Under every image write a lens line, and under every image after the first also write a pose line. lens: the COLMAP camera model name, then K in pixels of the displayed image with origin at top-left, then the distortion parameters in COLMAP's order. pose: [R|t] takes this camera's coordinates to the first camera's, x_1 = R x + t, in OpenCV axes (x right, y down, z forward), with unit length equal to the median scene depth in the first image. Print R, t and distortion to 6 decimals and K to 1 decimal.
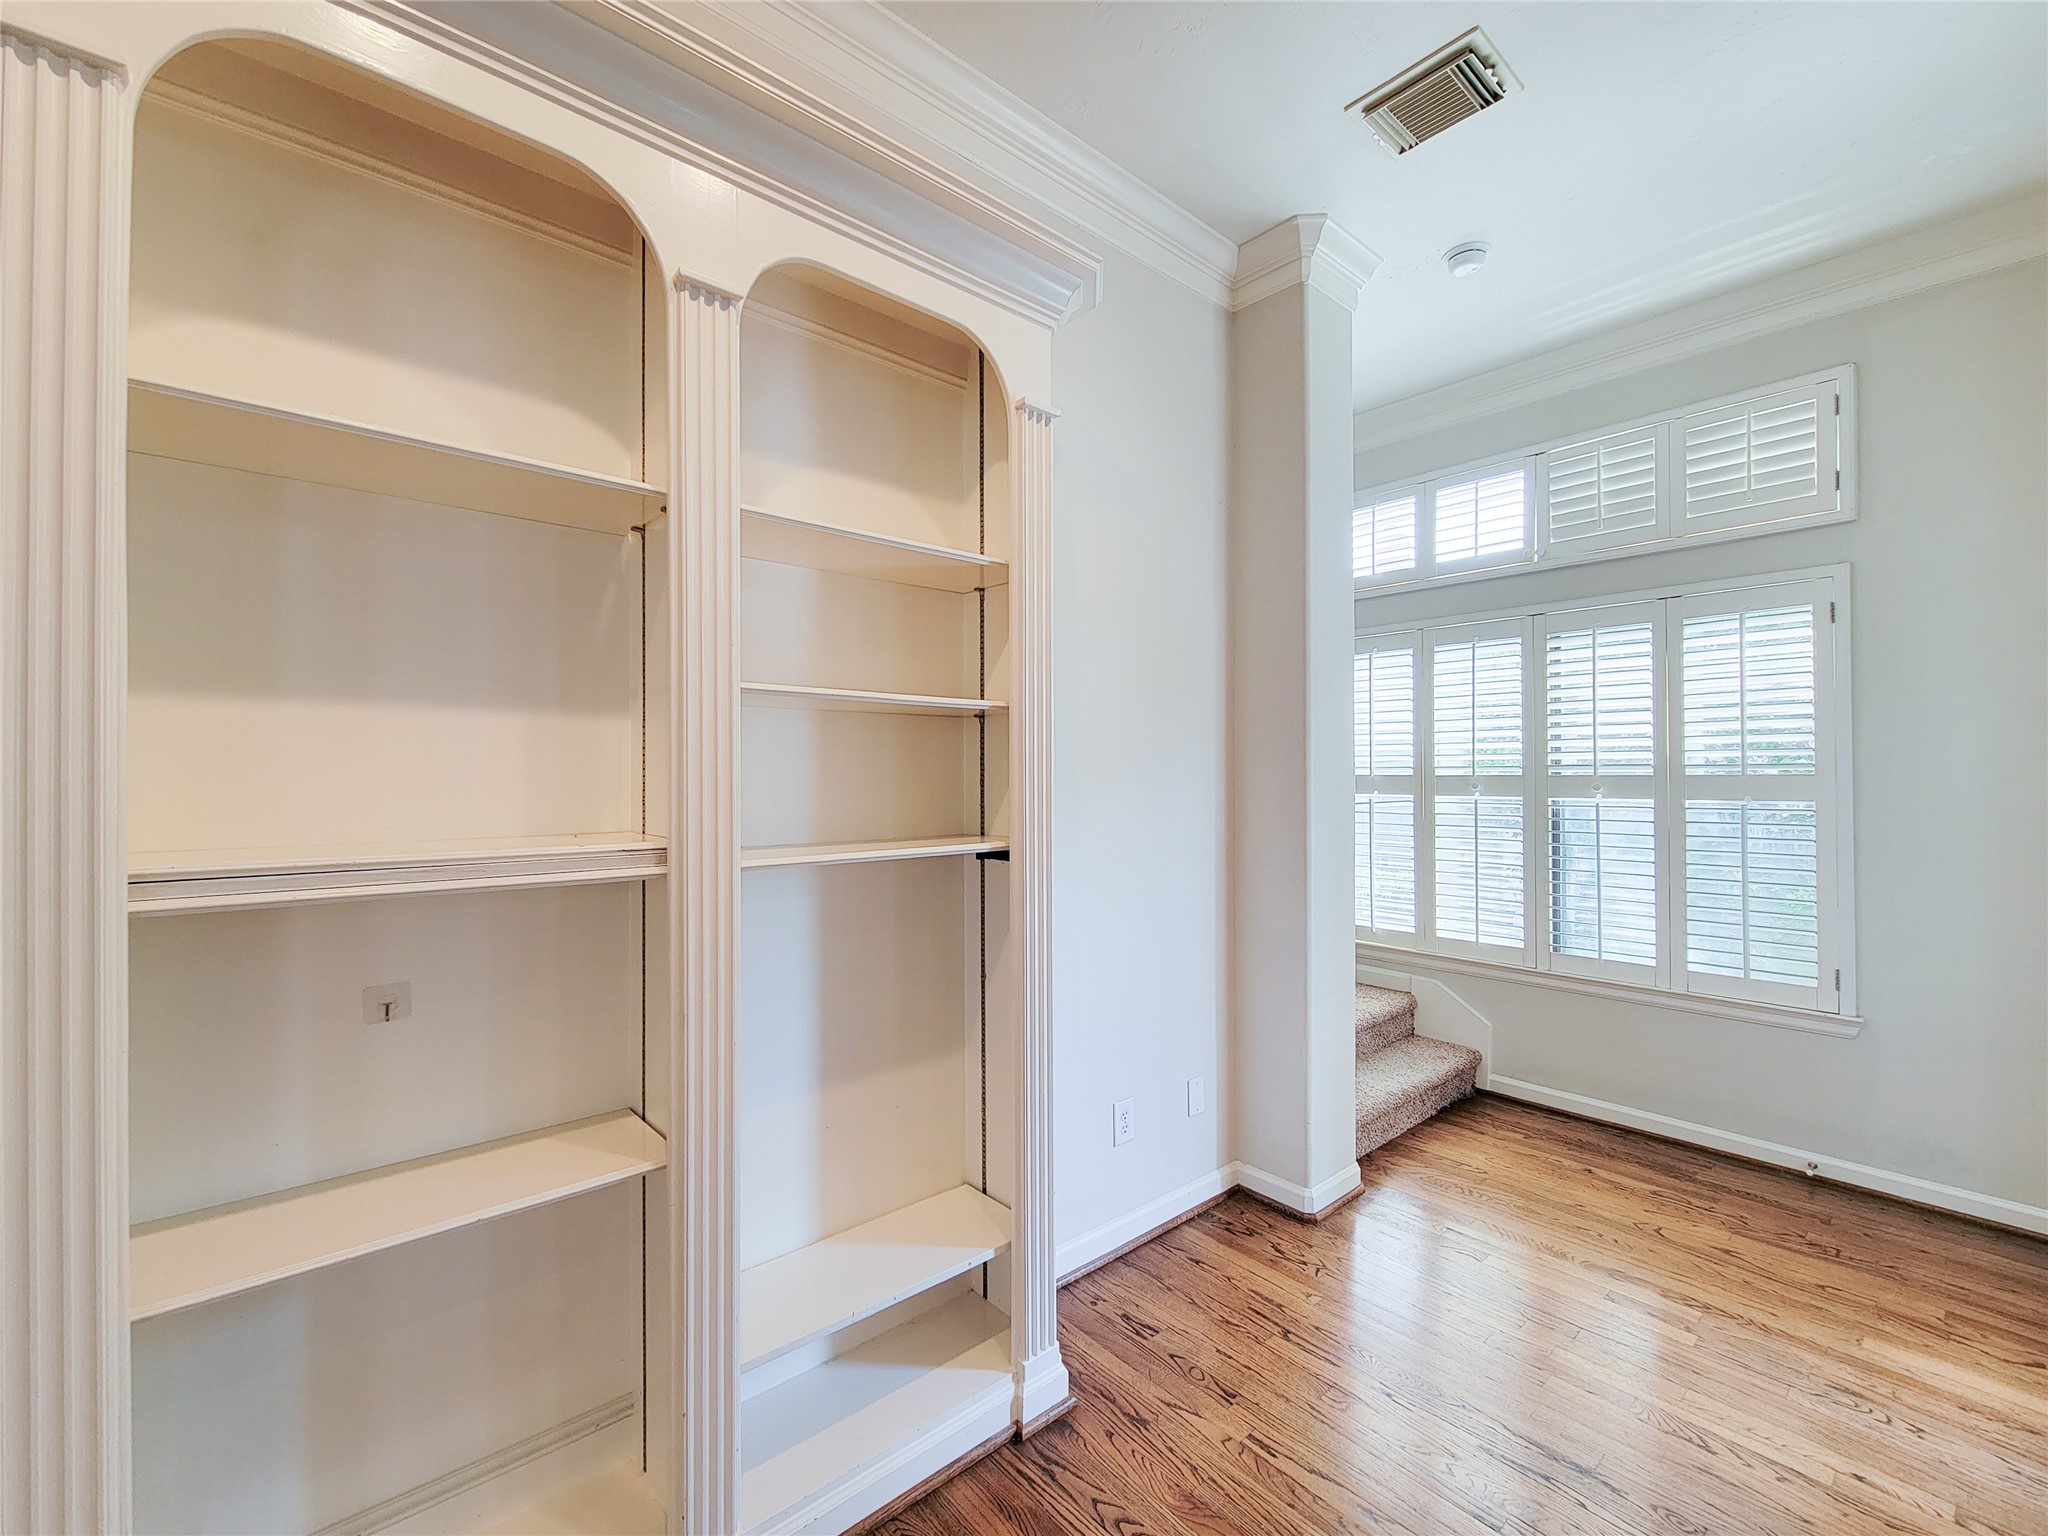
lens RADIAL K [[861.3, 0, 1012.1], [0, 861.3, 771.8], [0, 0, 1]] dist [0.002691, -0.003242]
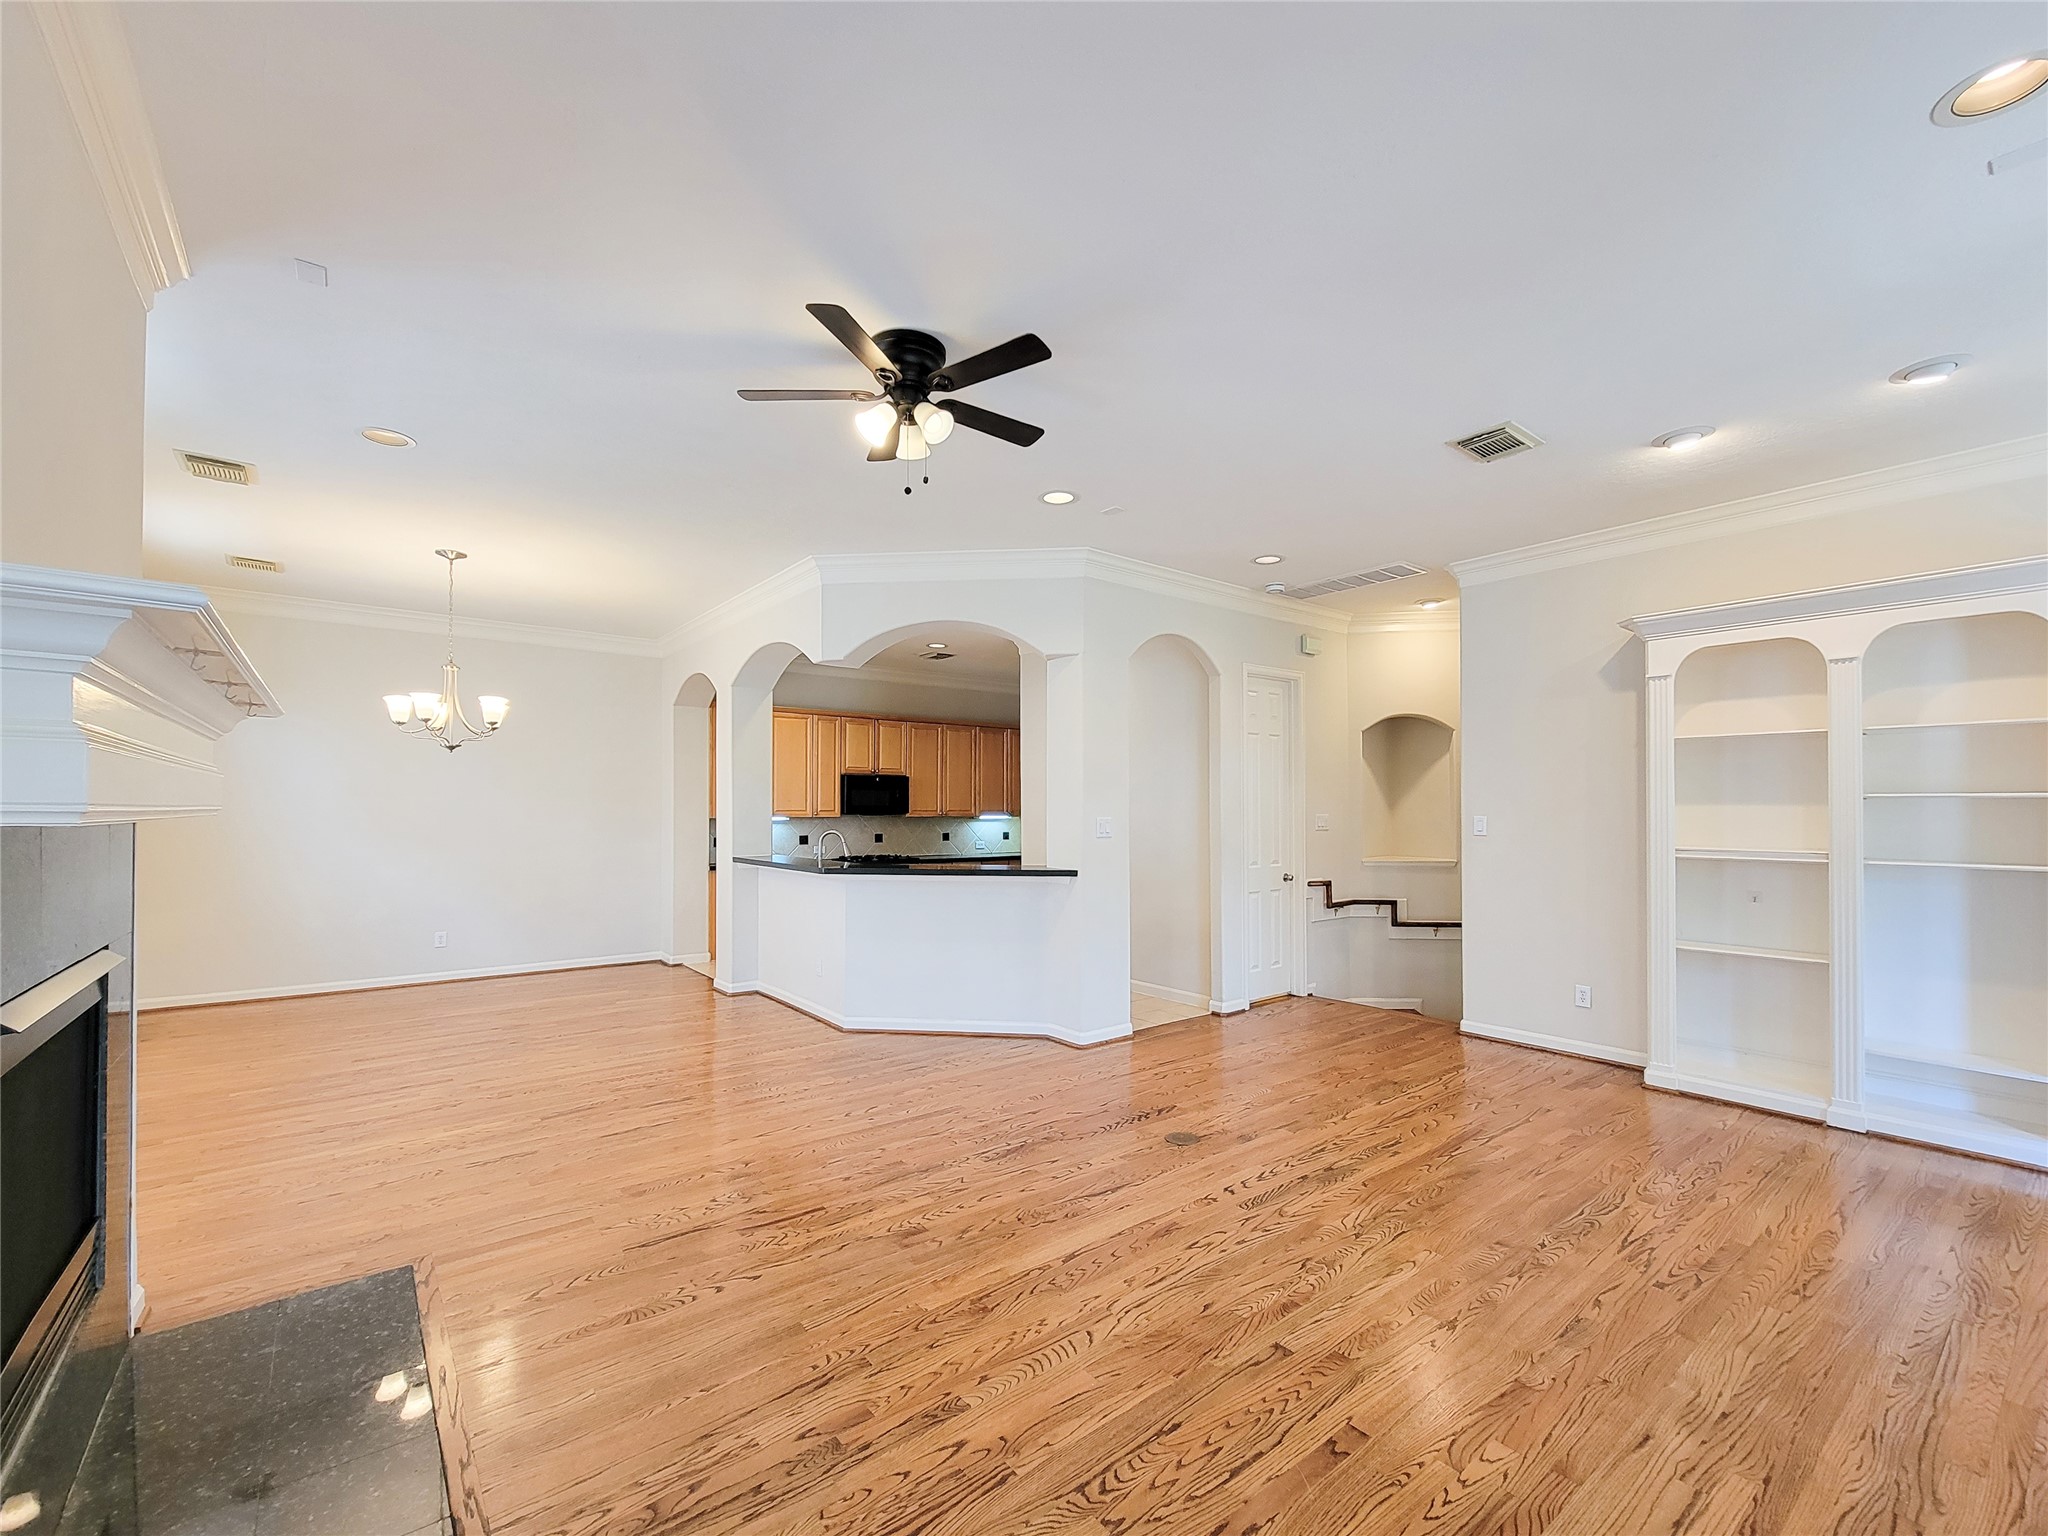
lens RADIAL K [[861.3, 0, 1071.9], [0, 861.3, 801.7], [0, 0, 1]] dist [0.002691, -0.003242]
pose [[-0.011666, -0.005497, -0.999917, 1.001558], [0.003901, 0.999977, -0.005543, -0.031754], [0.999924, -0.003966, -0.011644, -0.600208]]
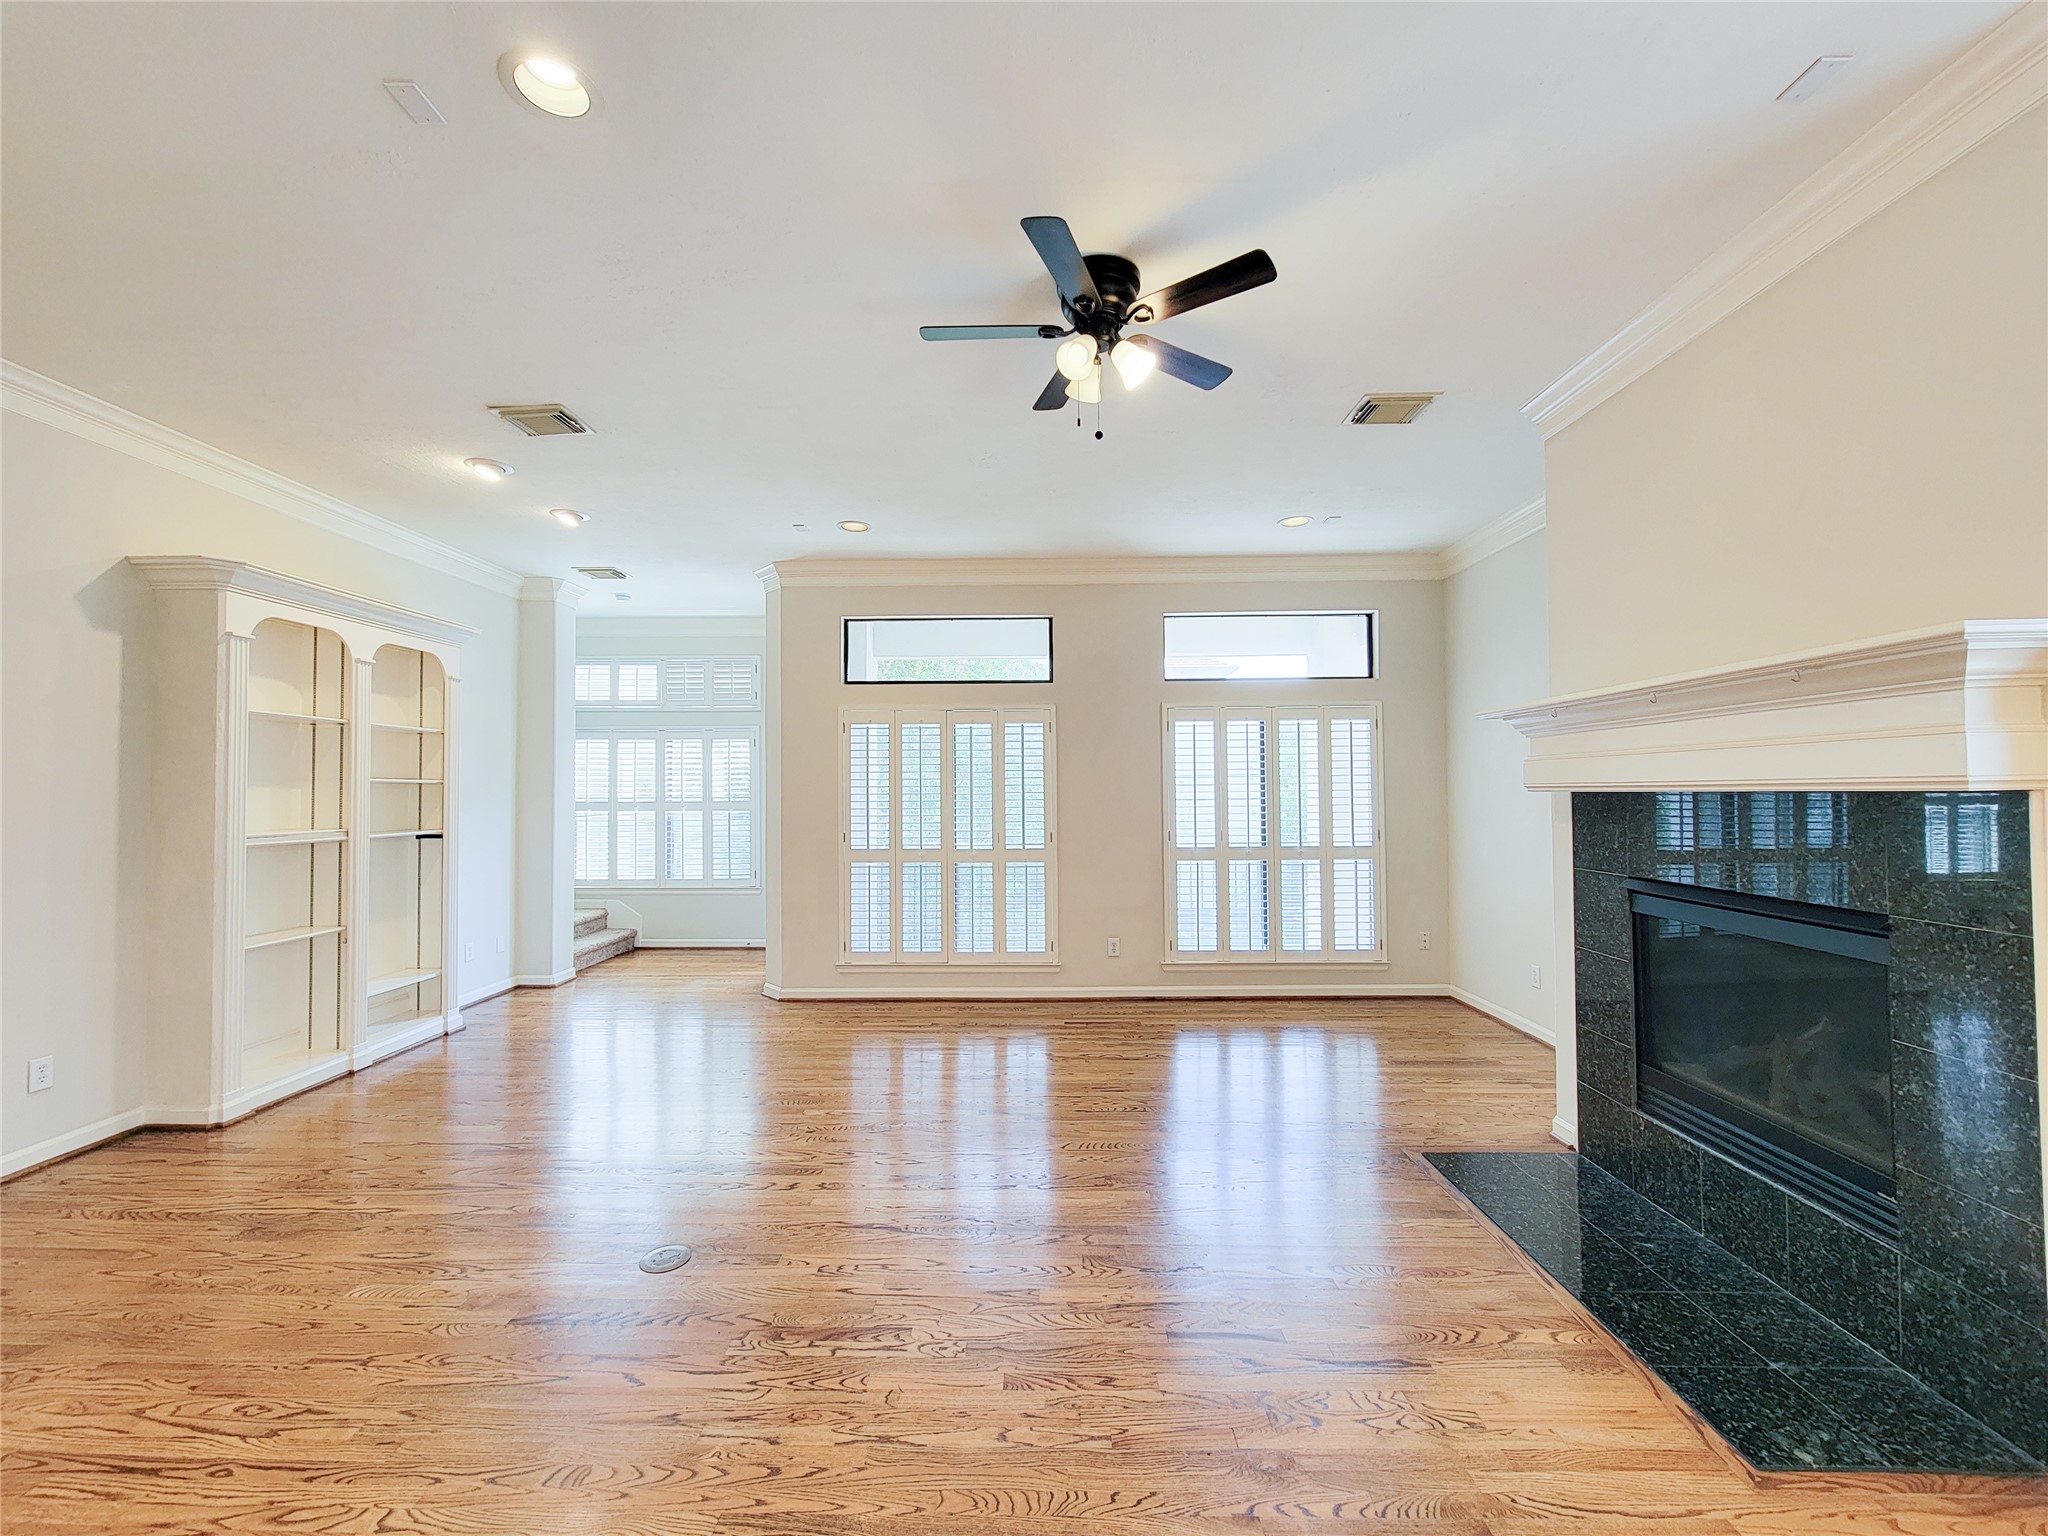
lens RADIAL K [[861.3, 0, 1024.8], [0, 861.3, 773.9], [0, 0, 1]] dist [0.002691, -0.003242]
pose [[0.663871, 0.013018, 0.747734, -0.450631], [0.000287, 0.999844, -0.017662, -0.027337], [-0.747847, 0.011940, 0.663764, -1.222399]]
